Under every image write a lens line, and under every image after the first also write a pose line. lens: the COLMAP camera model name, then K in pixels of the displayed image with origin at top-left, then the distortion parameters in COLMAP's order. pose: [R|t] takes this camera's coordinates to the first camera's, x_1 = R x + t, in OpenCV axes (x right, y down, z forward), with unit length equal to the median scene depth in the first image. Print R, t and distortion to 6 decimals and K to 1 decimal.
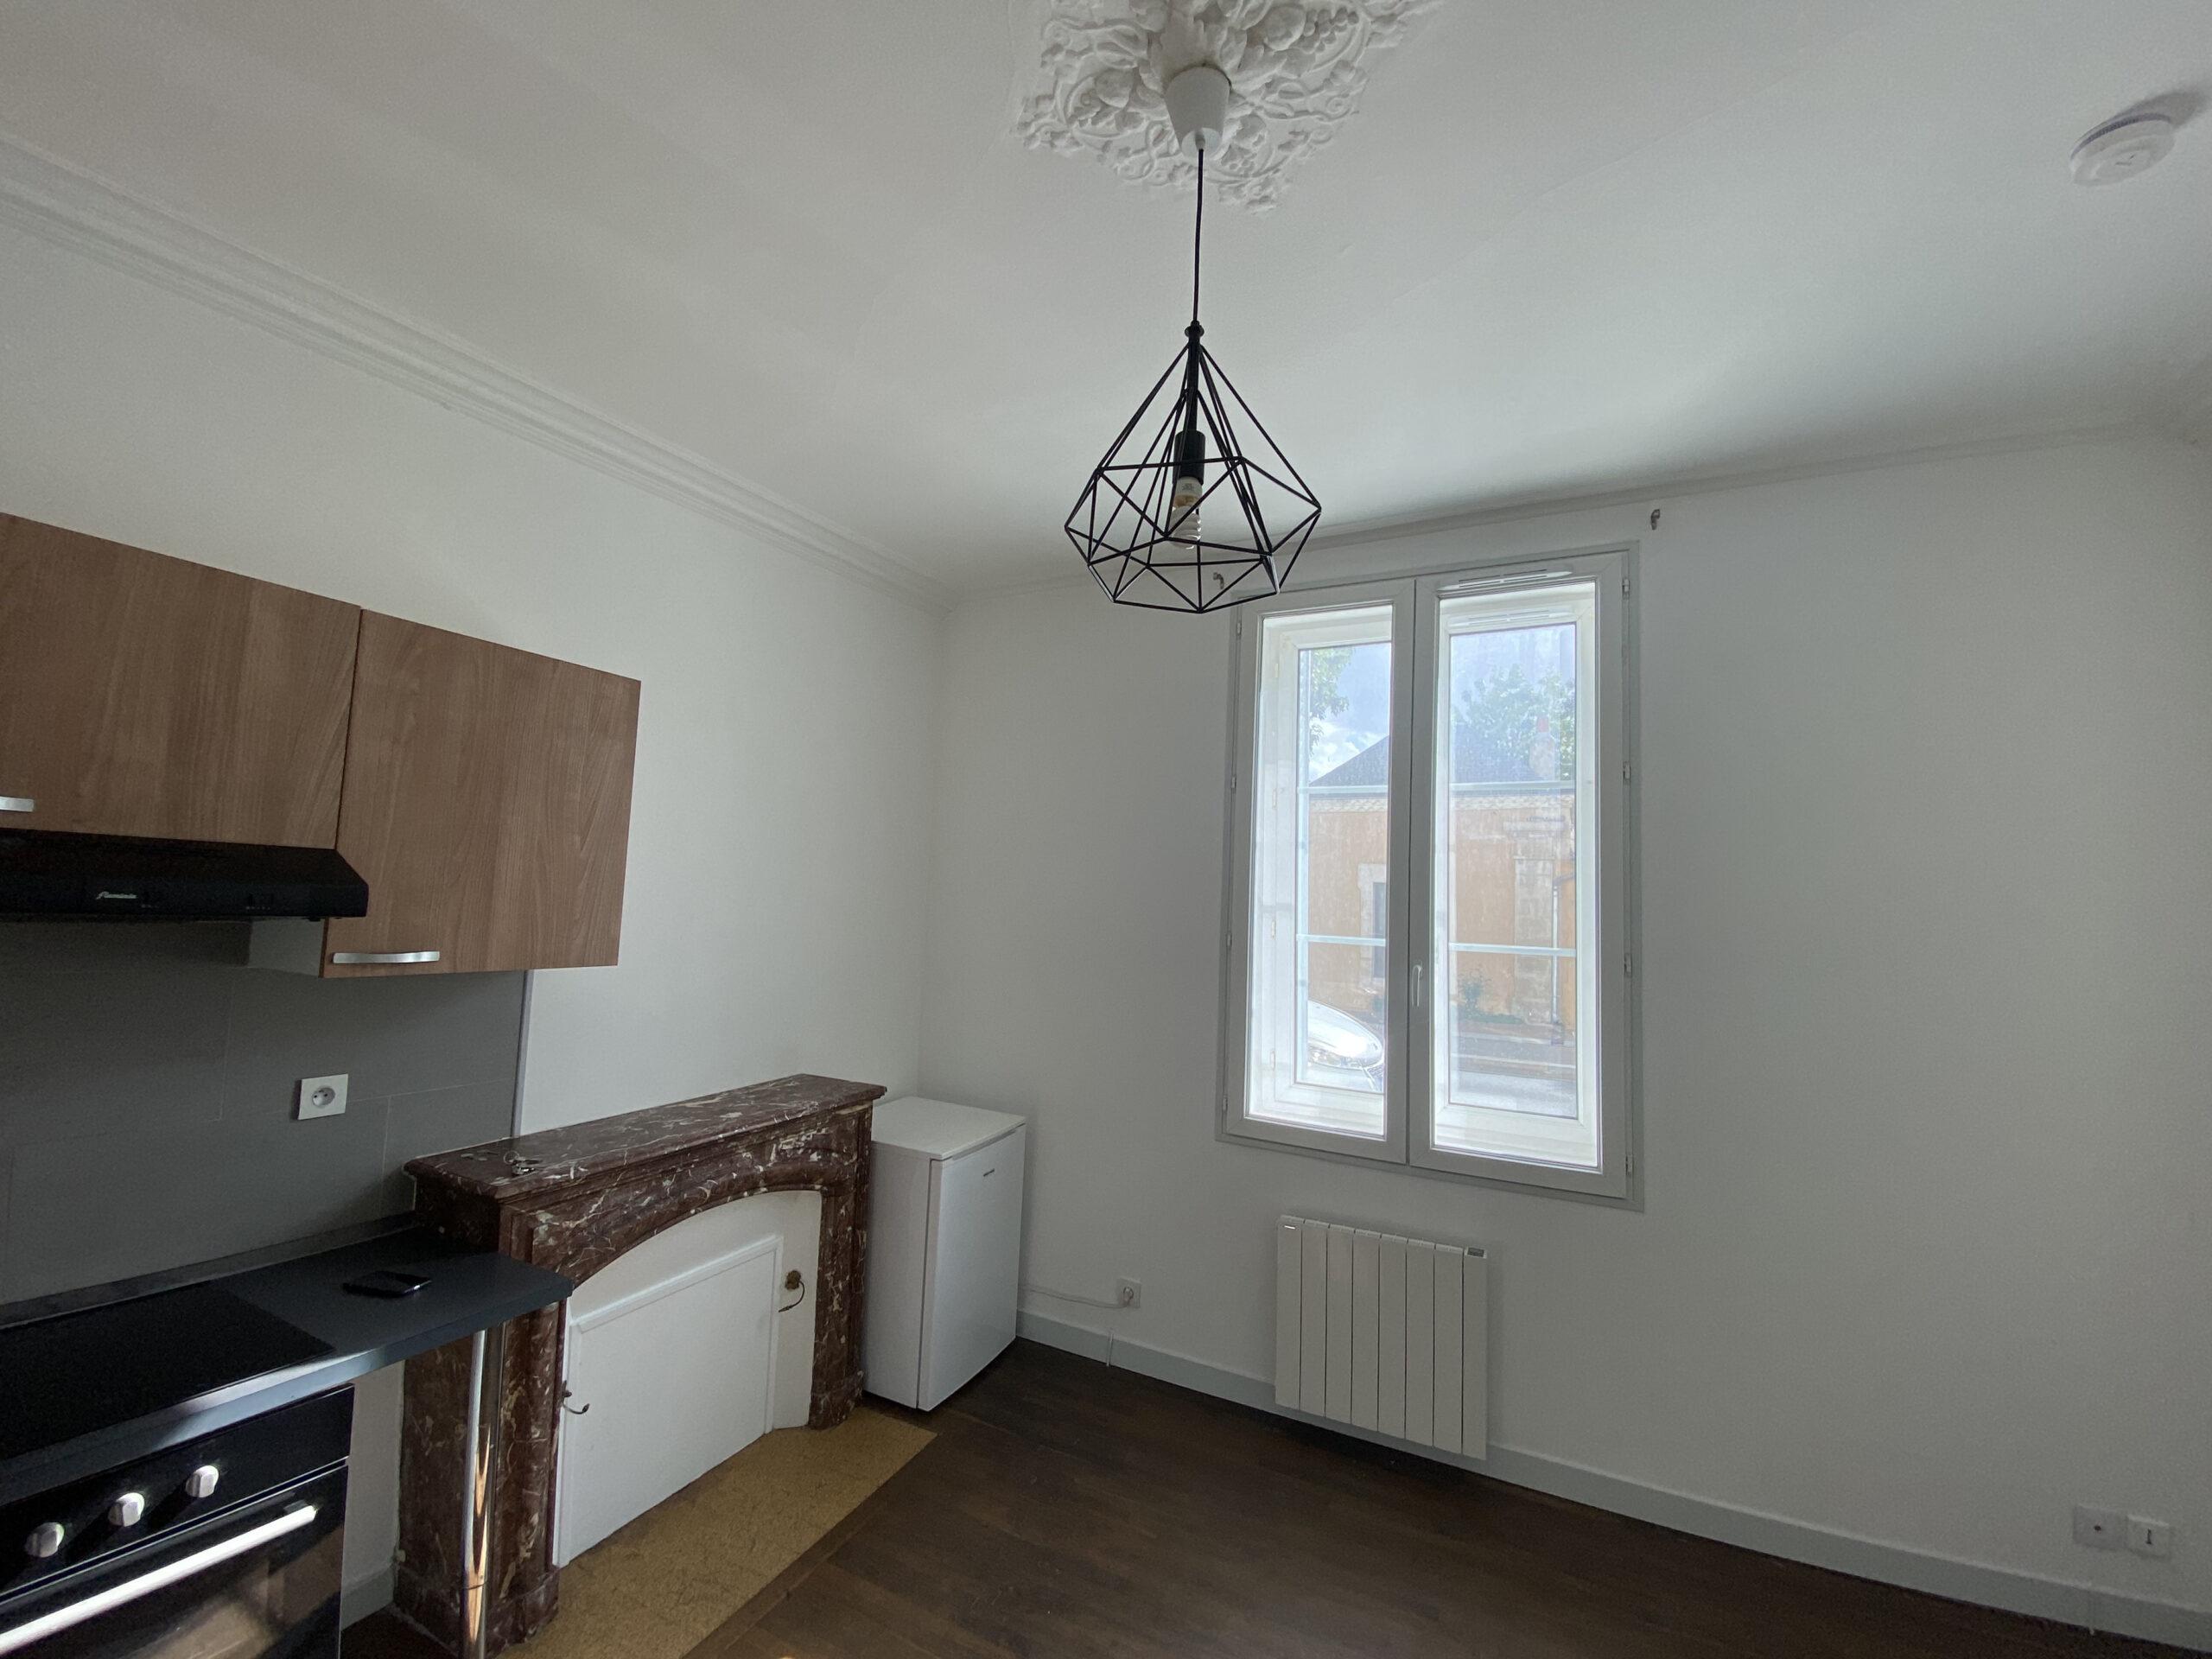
lens RADIAL K [[878.0, 0, 1106.0], [0, 878.0, 829.5], [0, 0, 1]] dist [0.000966, -0.013980]
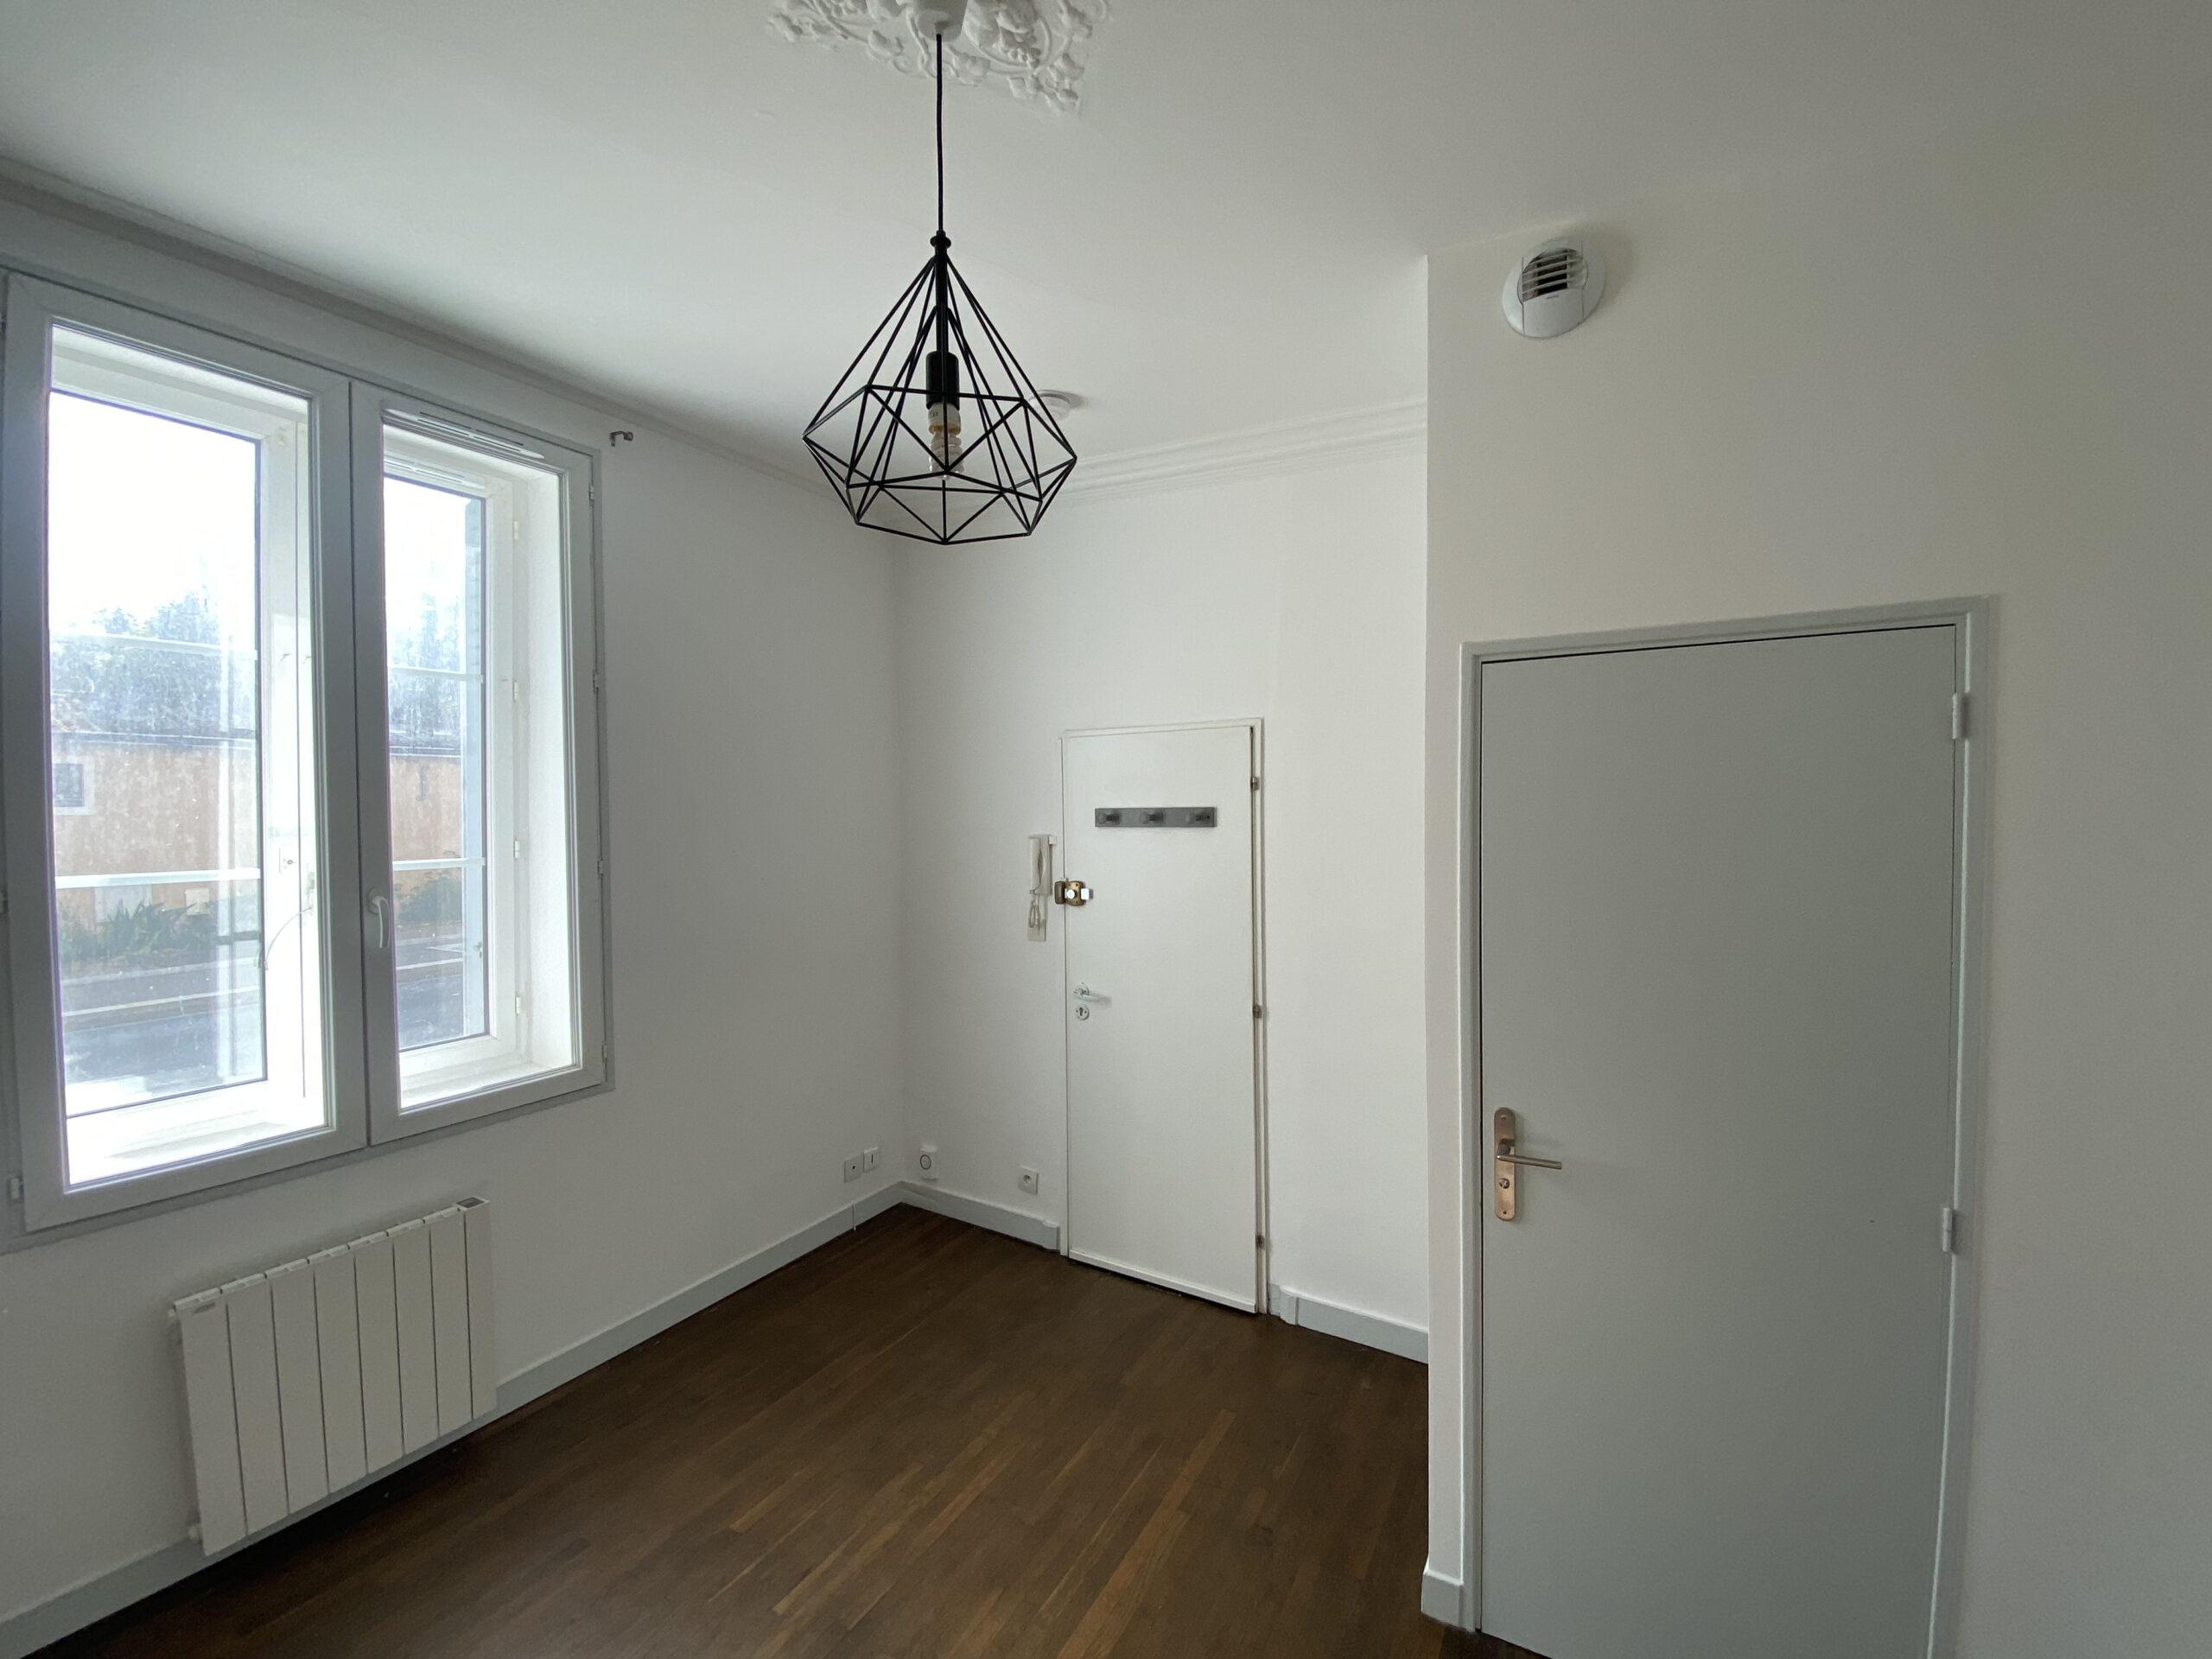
lens RADIAL K [[878.0, 0, 1106.0], [0, 878.0, 829.5], [0, 0, 1]] dist [0.000966, -0.013980]
pose [[0.078734, -0.063243, 0.994888, -0.423259], [-0.068709, 0.995268, 0.068705, -0.003853], [-0.994525, -0.073767, 0.074016, 0.341781]]
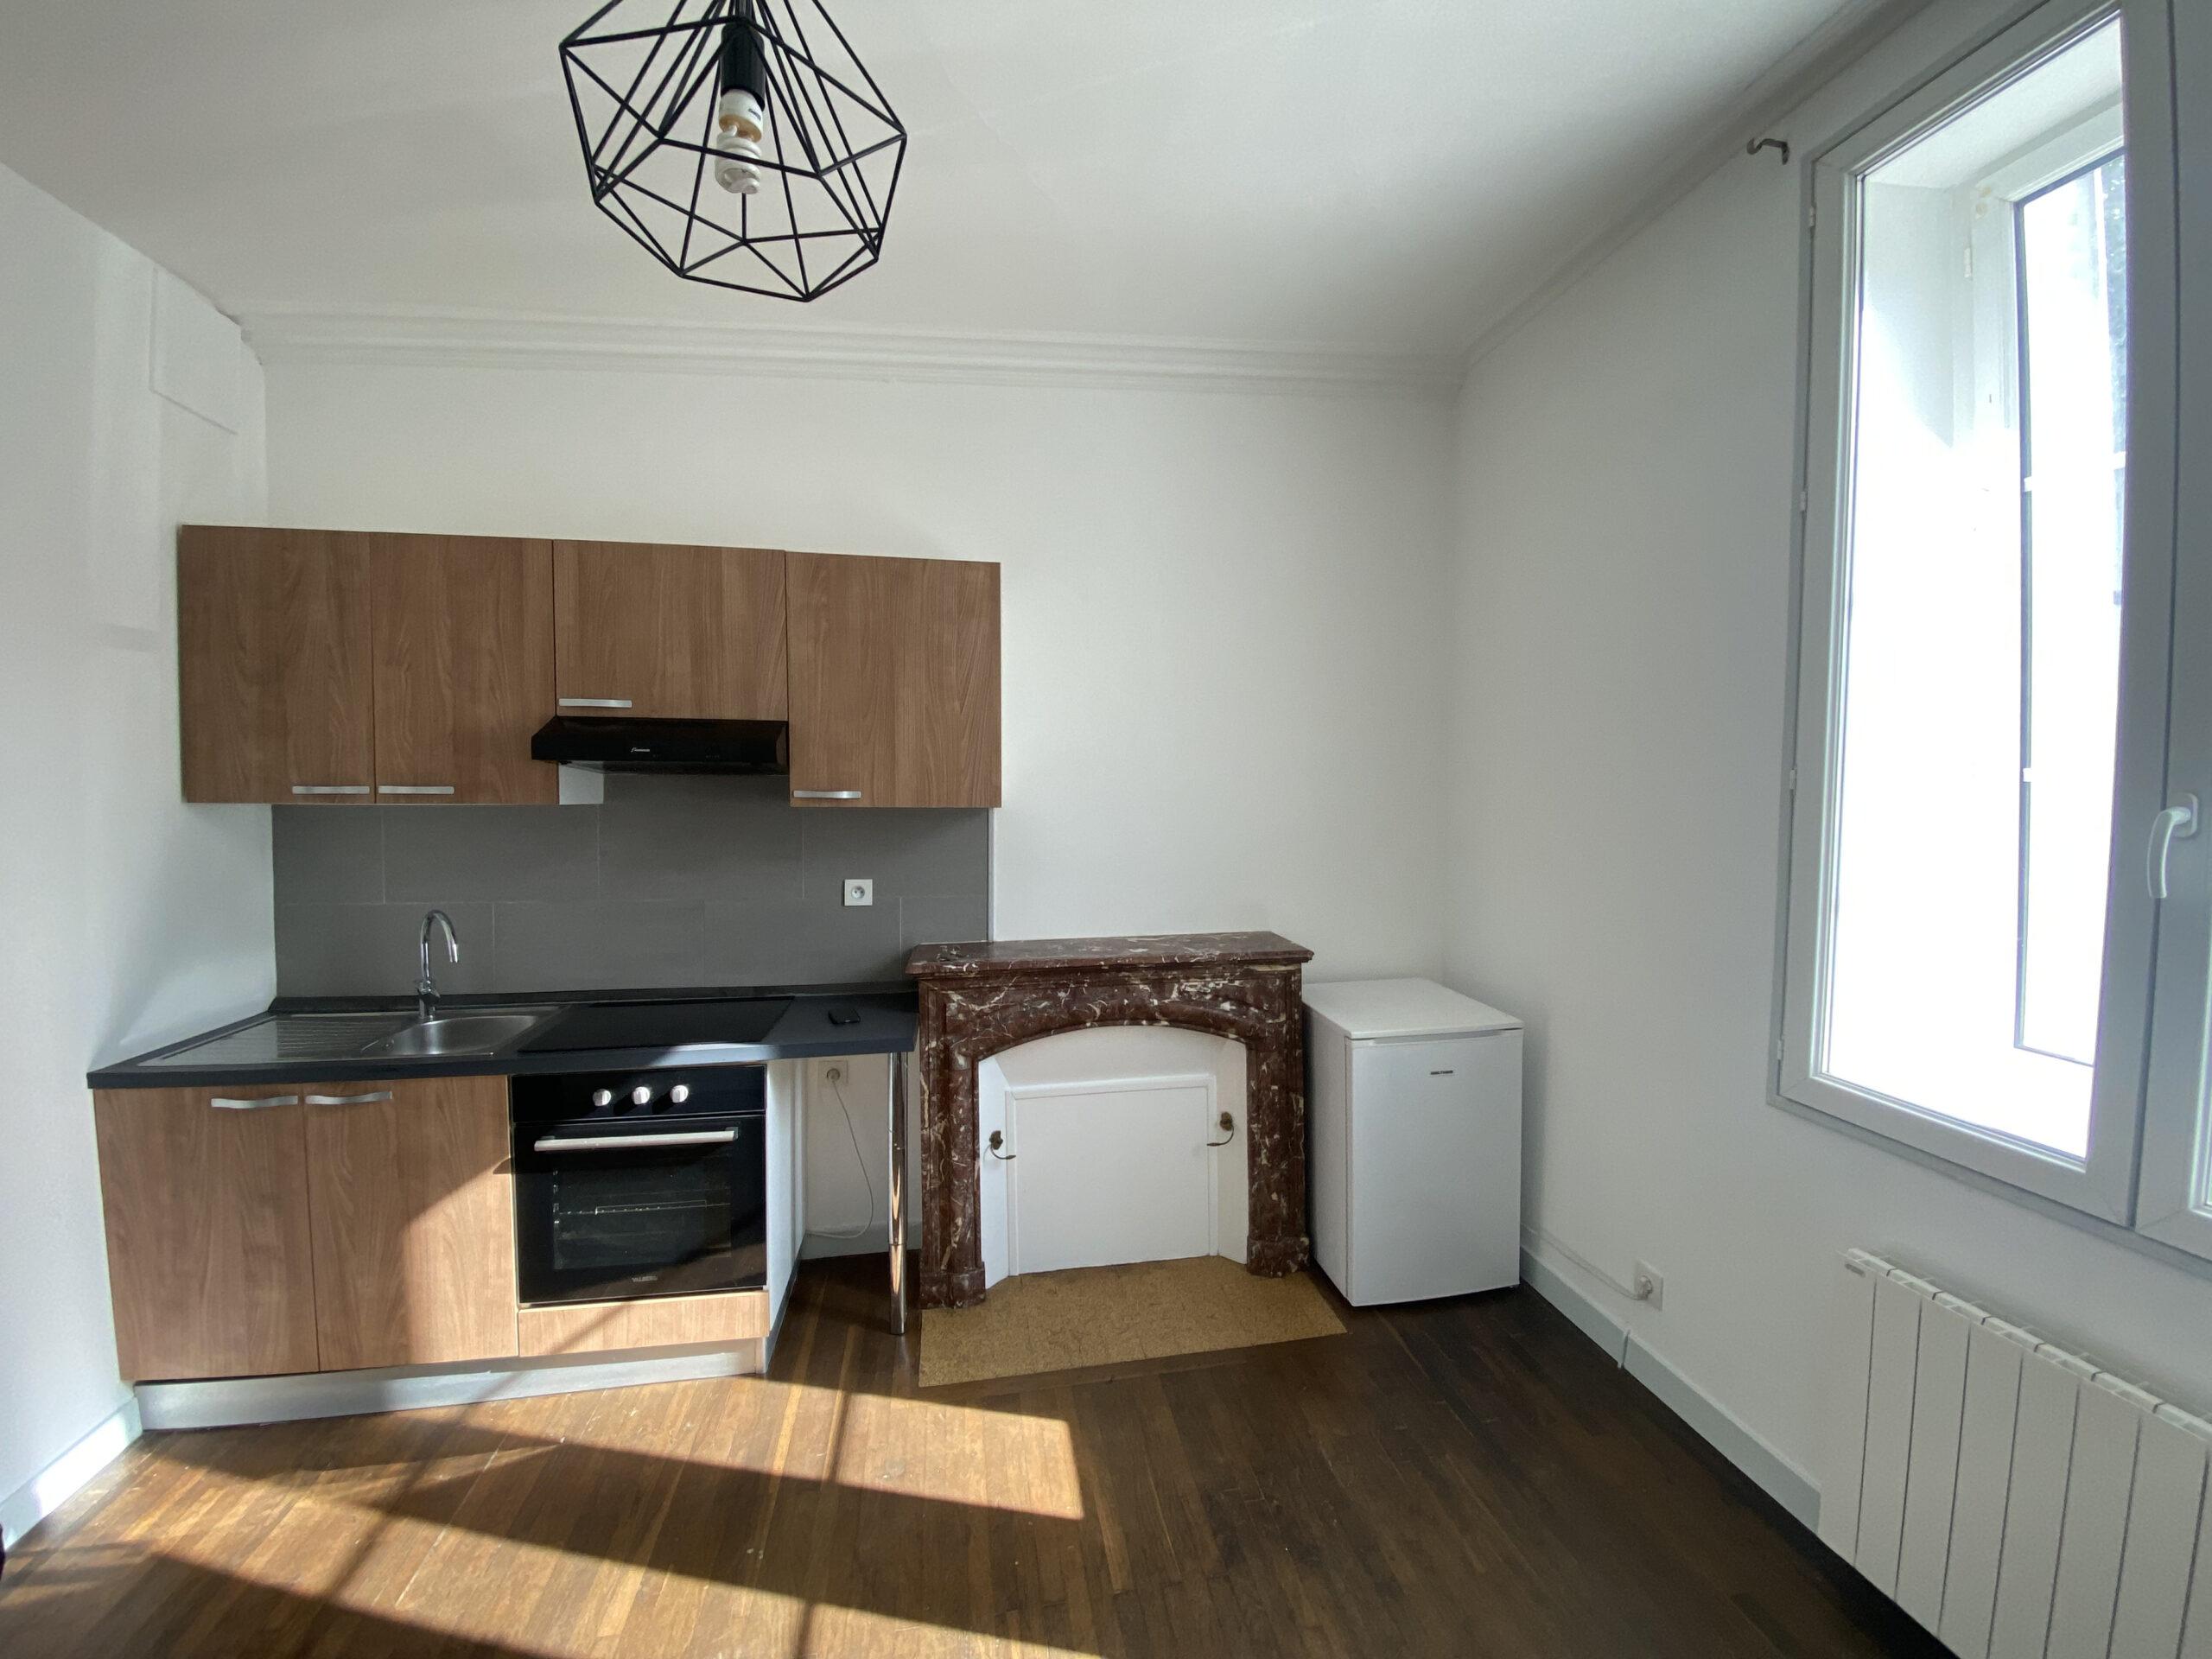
lens RADIAL K [[887.3, 0, 1106.0], [0, 887.3, 829.5], [0, 0, 1]] dist [0.059078, -0.042219]
pose [[0.599140, 0.008421, -0.800600, 0.445493], [0.083576, 0.993824, 0.072999, 0.094846], [0.796270, -0.110647, 0.594736, 0.337432]]
